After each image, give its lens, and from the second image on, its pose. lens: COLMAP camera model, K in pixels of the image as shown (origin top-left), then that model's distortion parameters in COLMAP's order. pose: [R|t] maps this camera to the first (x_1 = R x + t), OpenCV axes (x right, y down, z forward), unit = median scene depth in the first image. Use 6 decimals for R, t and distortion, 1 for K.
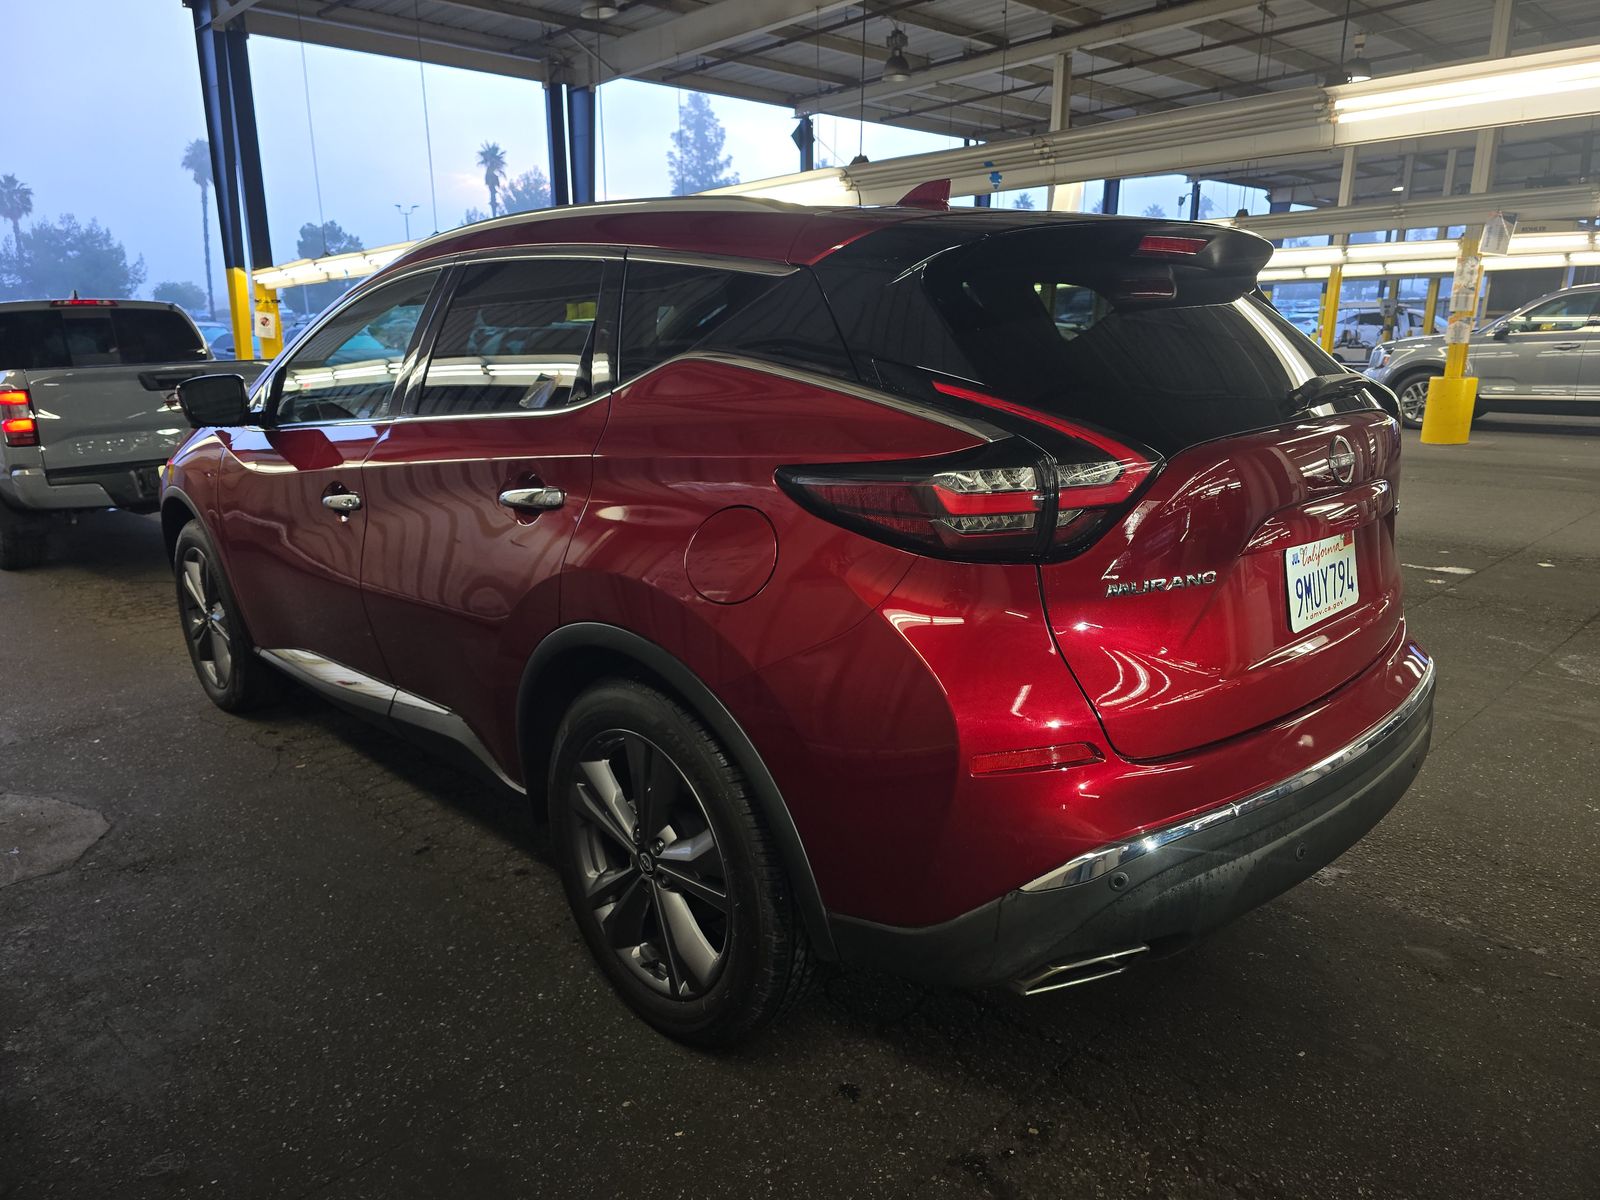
lens RADIAL K [[1065.2, 0, 800.0], [0, 1065.2, 600.0], [0, 0, 1]] dist [0.052626, -0.039466]
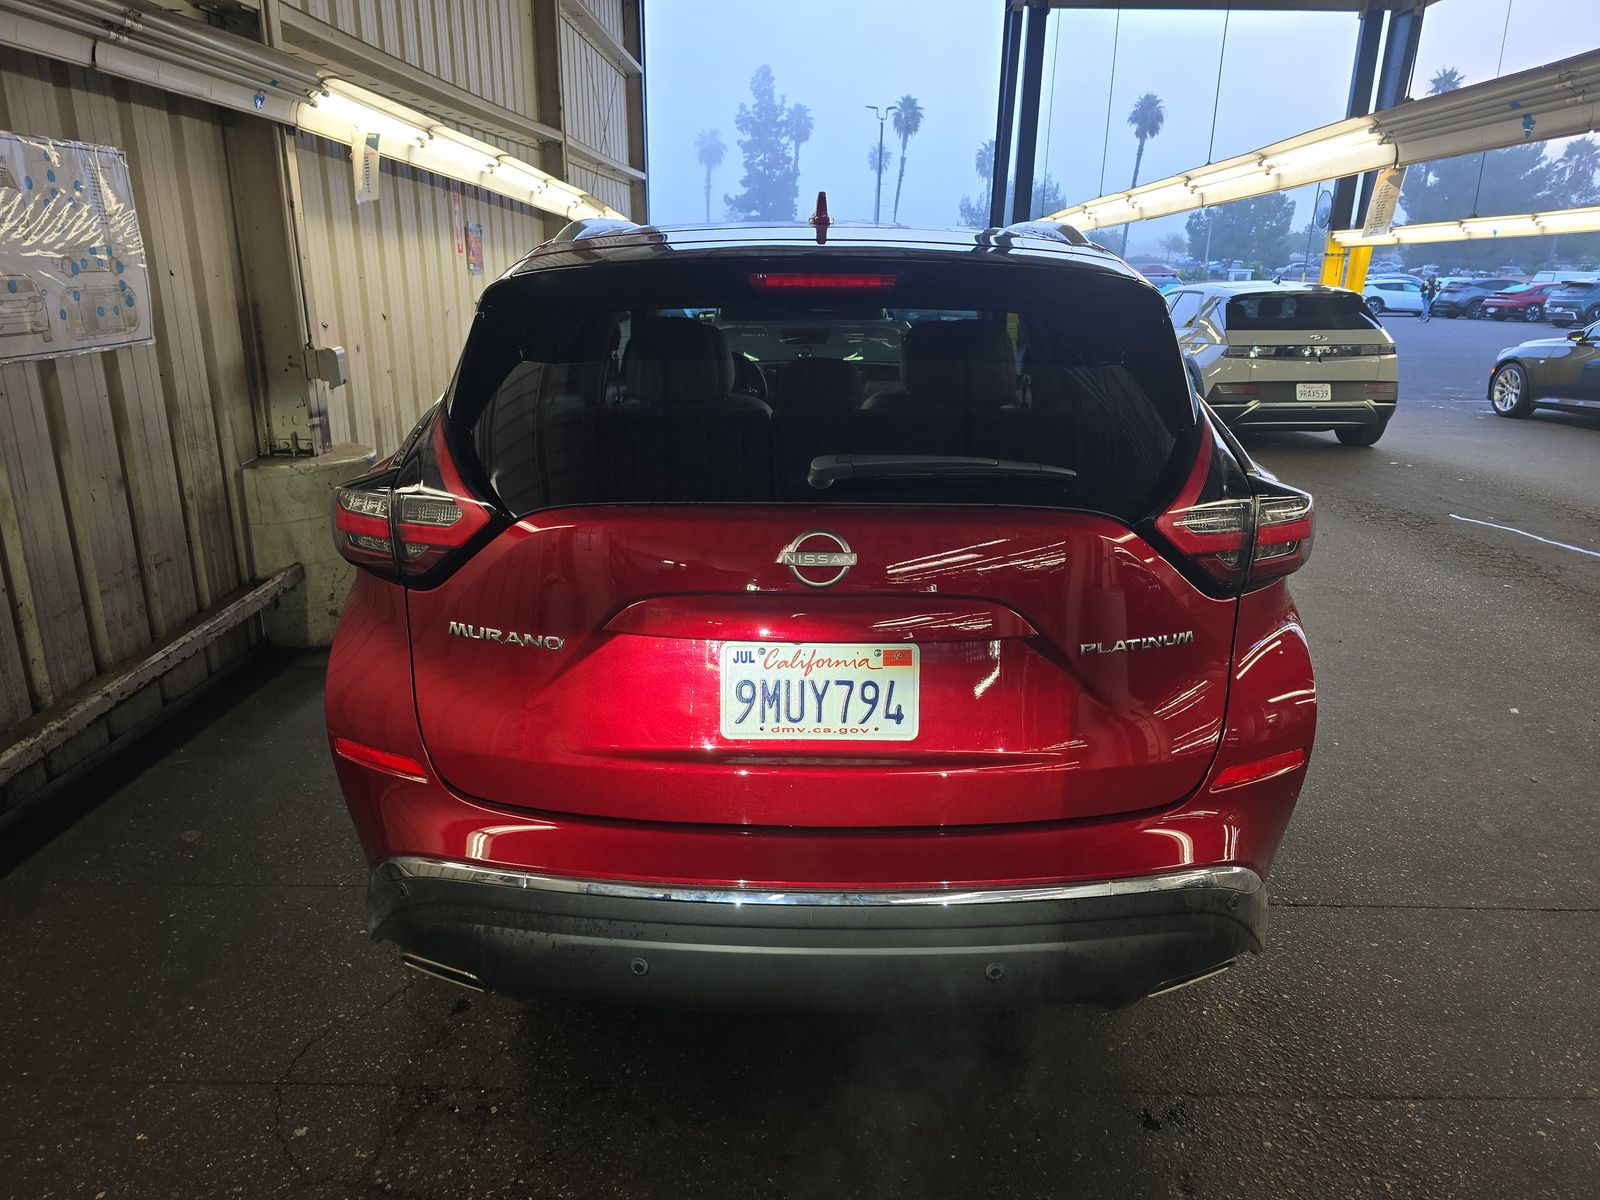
lens RADIAL K [[1065.2, 0, 800.0], [0, 1065.2, 600.0], [0, 0, 1]] dist [0.052626, -0.039466]
pose [[0.723331, 0.222707, -0.653601, 0.975773], [-0.193609, 0.974003, 0.117616, -0.180252], [0.662803, 0.041468, 0.747645, 0.358818]]
